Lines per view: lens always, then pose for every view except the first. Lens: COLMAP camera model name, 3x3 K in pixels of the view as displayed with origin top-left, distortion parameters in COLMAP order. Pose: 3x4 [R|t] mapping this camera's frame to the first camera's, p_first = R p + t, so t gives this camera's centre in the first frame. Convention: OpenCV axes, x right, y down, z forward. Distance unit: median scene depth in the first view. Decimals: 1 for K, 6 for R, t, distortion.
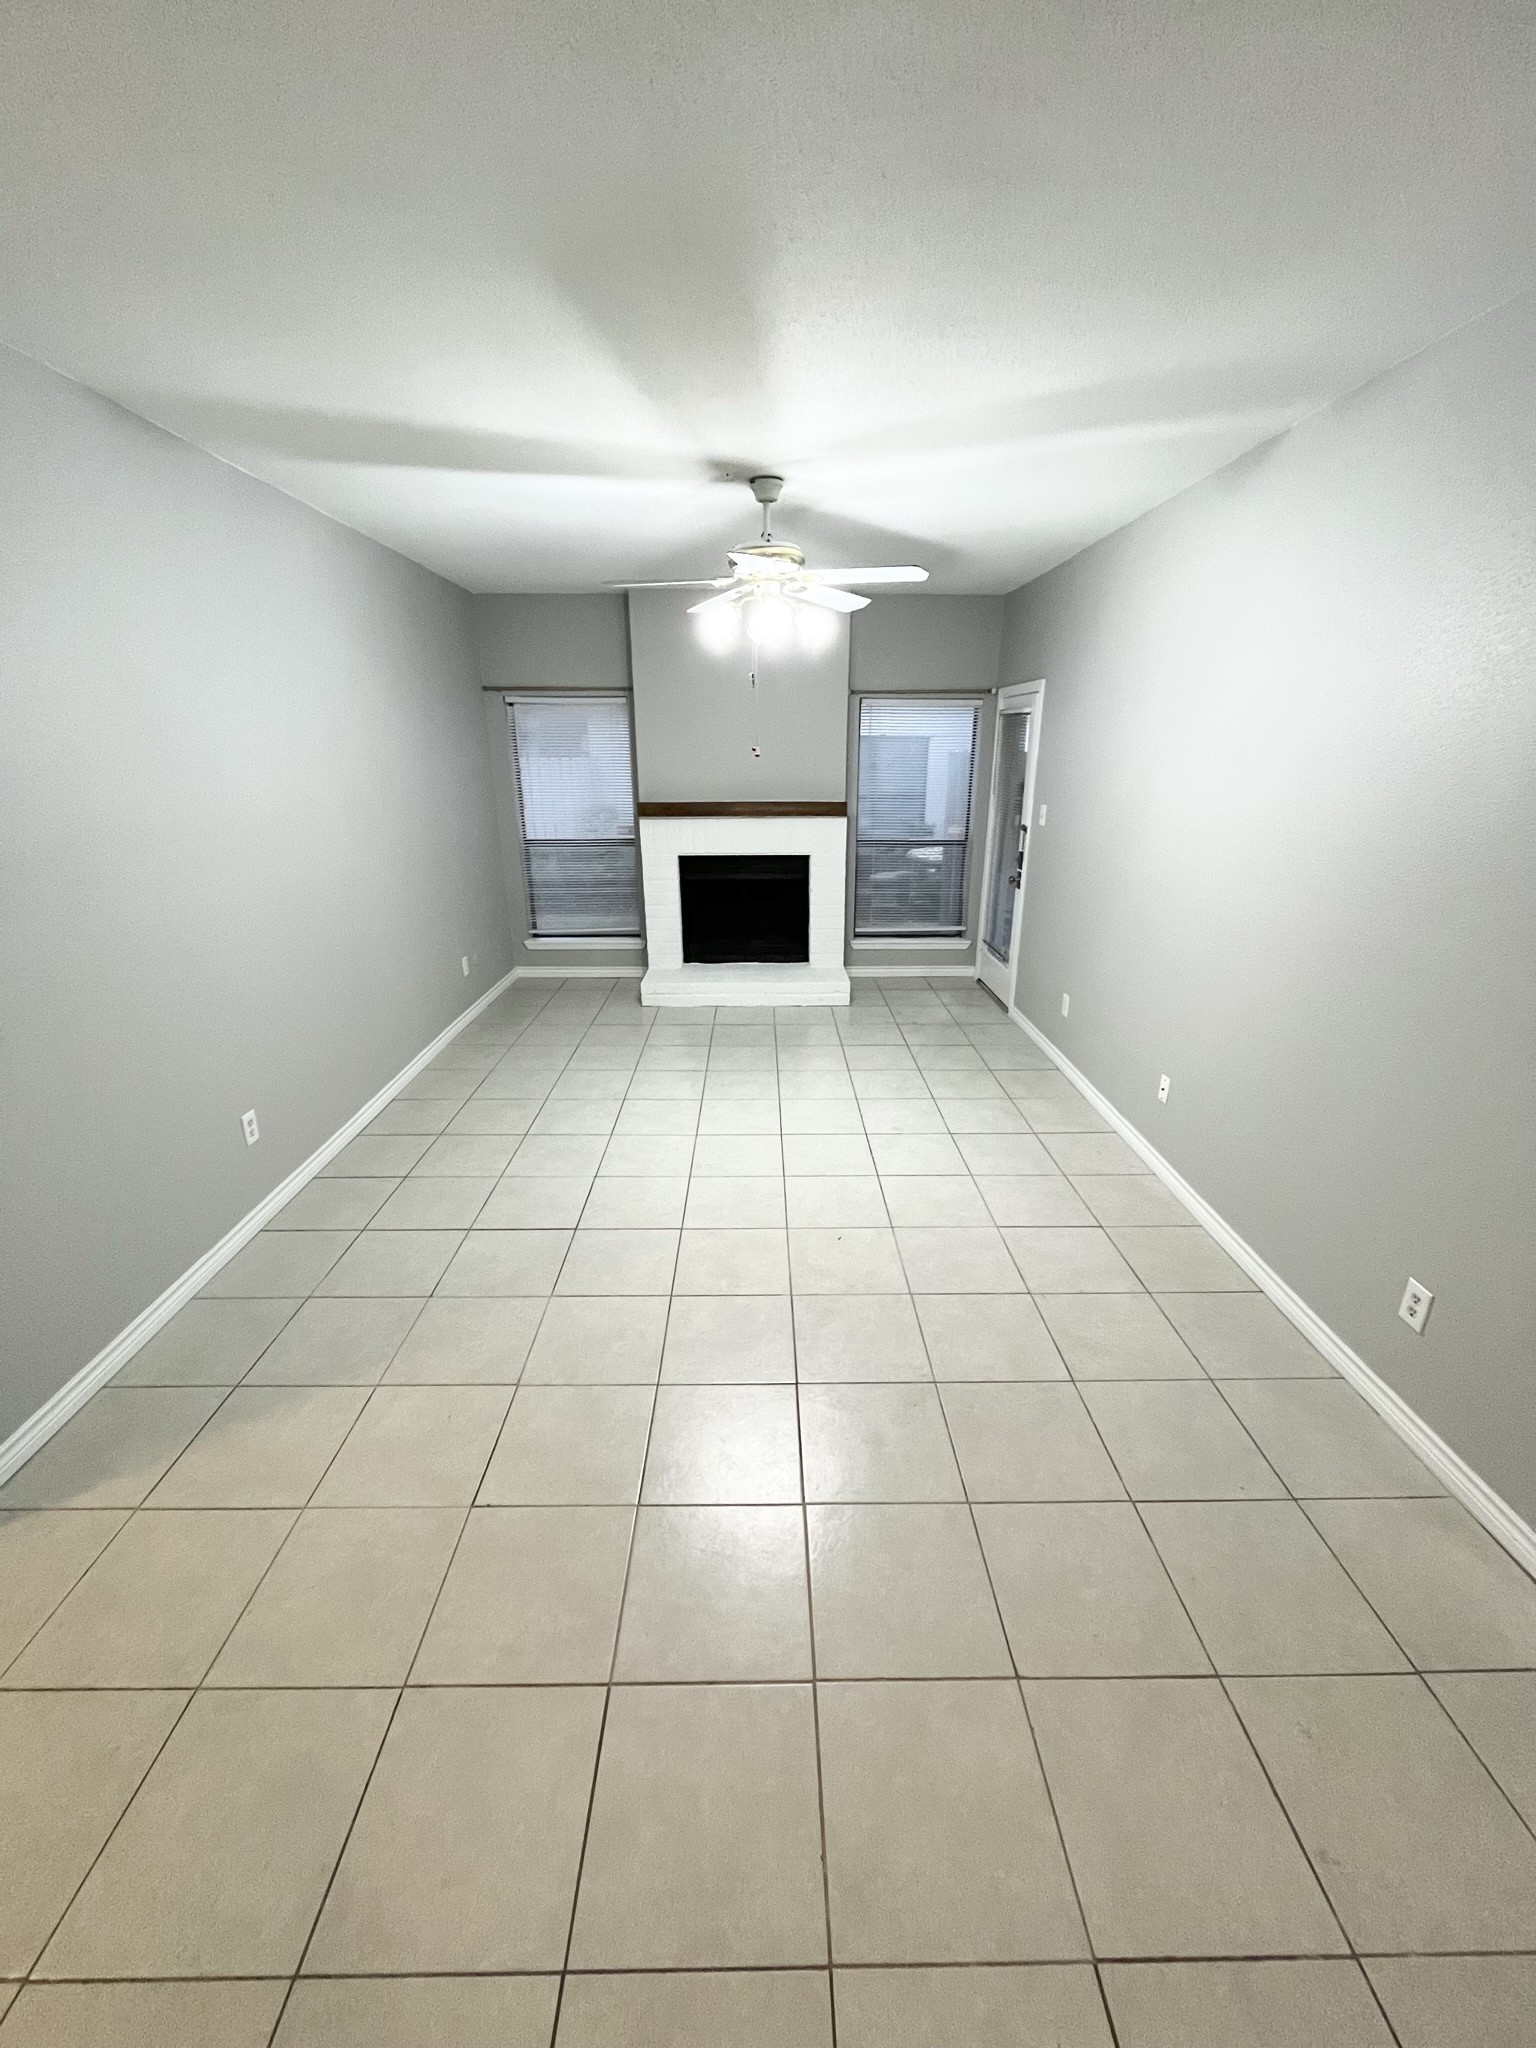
lens RADIAL K [[825.1, 0, 770.8], [0, 825.1, 1029.2], [0, 0, 1]] dist [-0.003091, -0.000127]
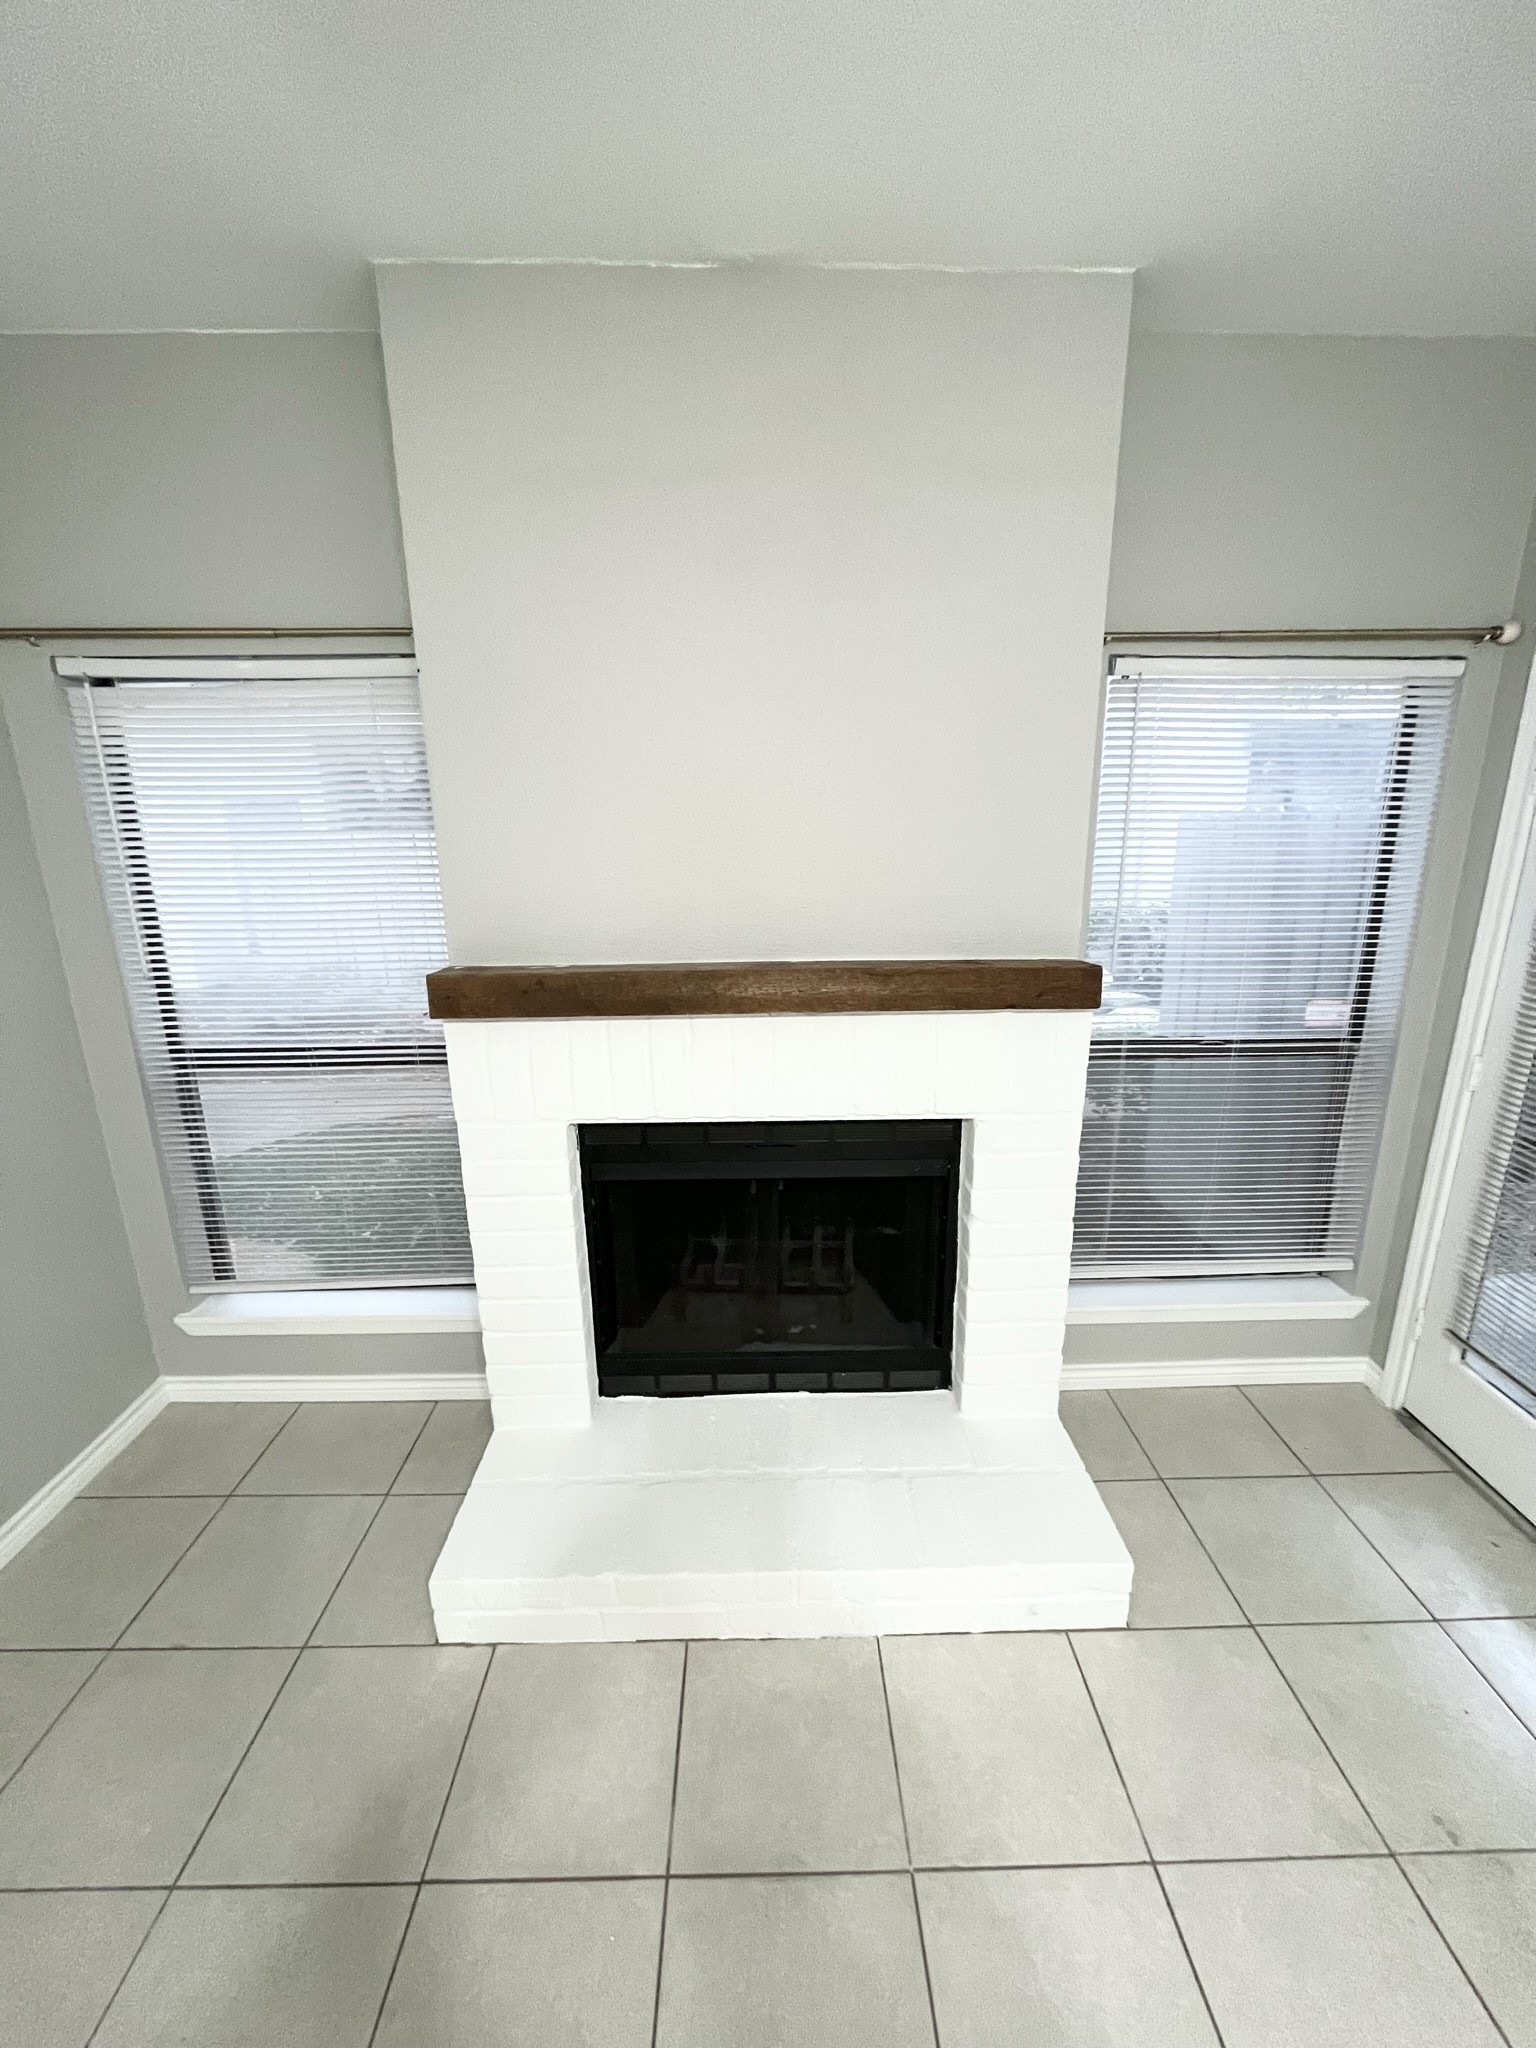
lens RADIAL K [[825.1, 0, 770.8], [0, 825.1, 1029.2], [0, 0, 1]] dist [-0.003091, -0.000127]
pose [[0.999954, -0.008756, 0.003803, -0.034247], [0.009029, 0.996825, -0.079106, -0.224899], [-0.003098, 0.079137, 0.996859, 0.680105]]
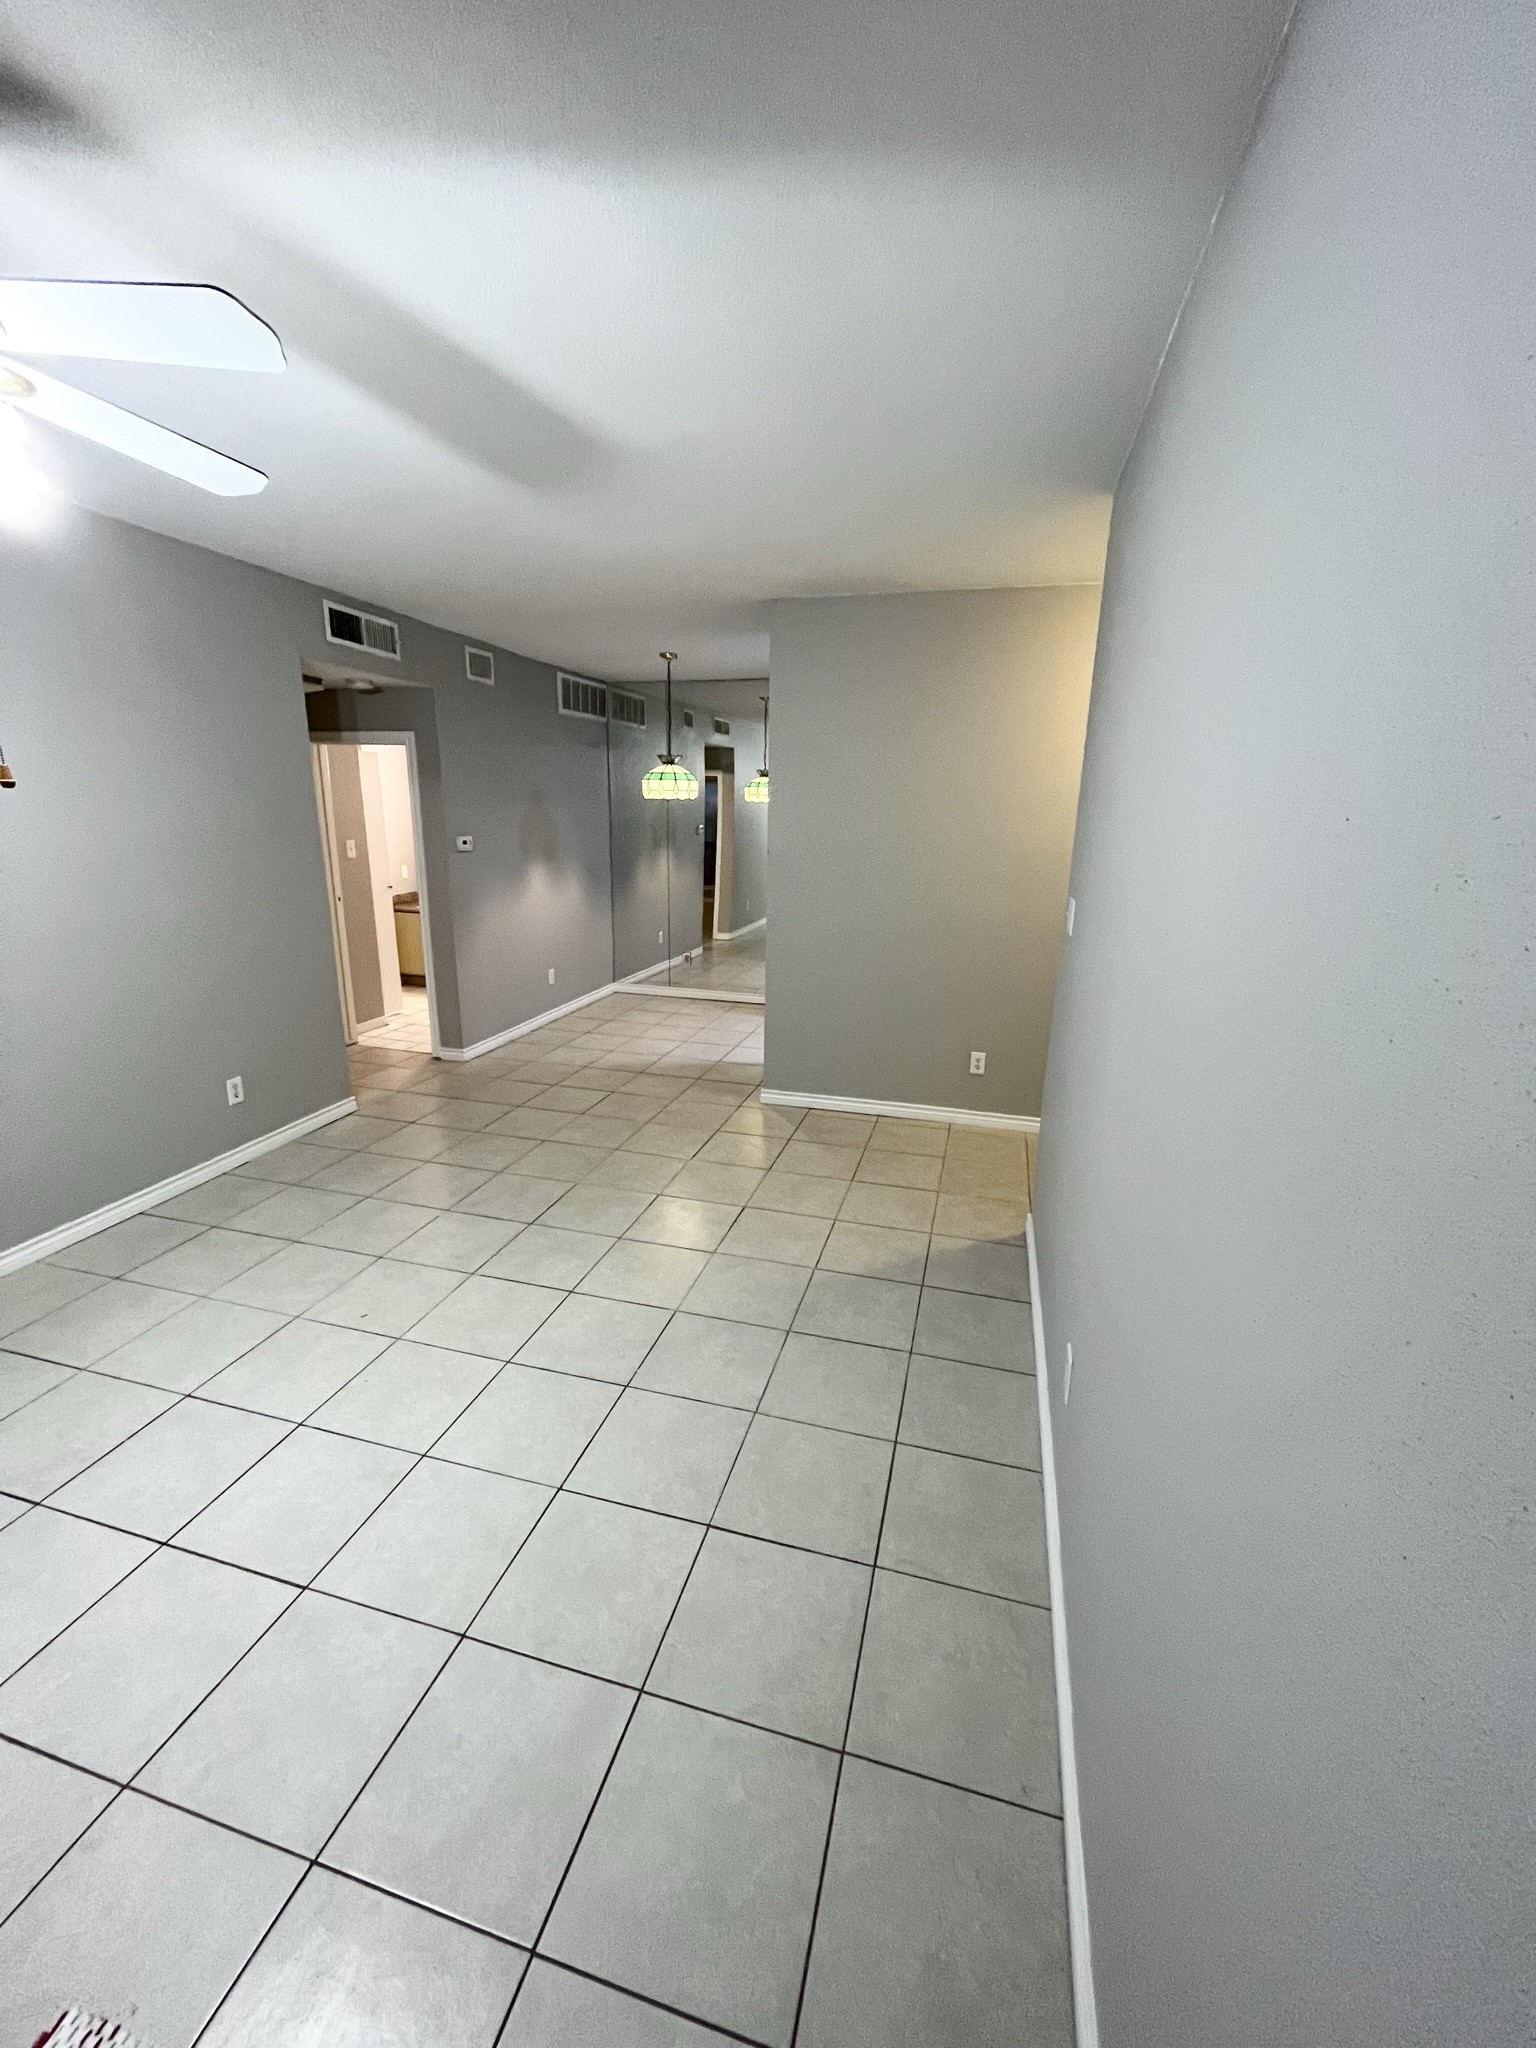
lens RADIAL K [[825.1, 0, 770.8], [0, 825.1, 1029.2], [0, 0, 1]] dist [-0.003091, -0.000127]
pose [[-0.960992, -0.087741, 0.262291, -0.293397], [0.073962, 0.832281, 0.549398, -0.249774], [-0.266505, 0.547366, -0.793326, 0.754298]]
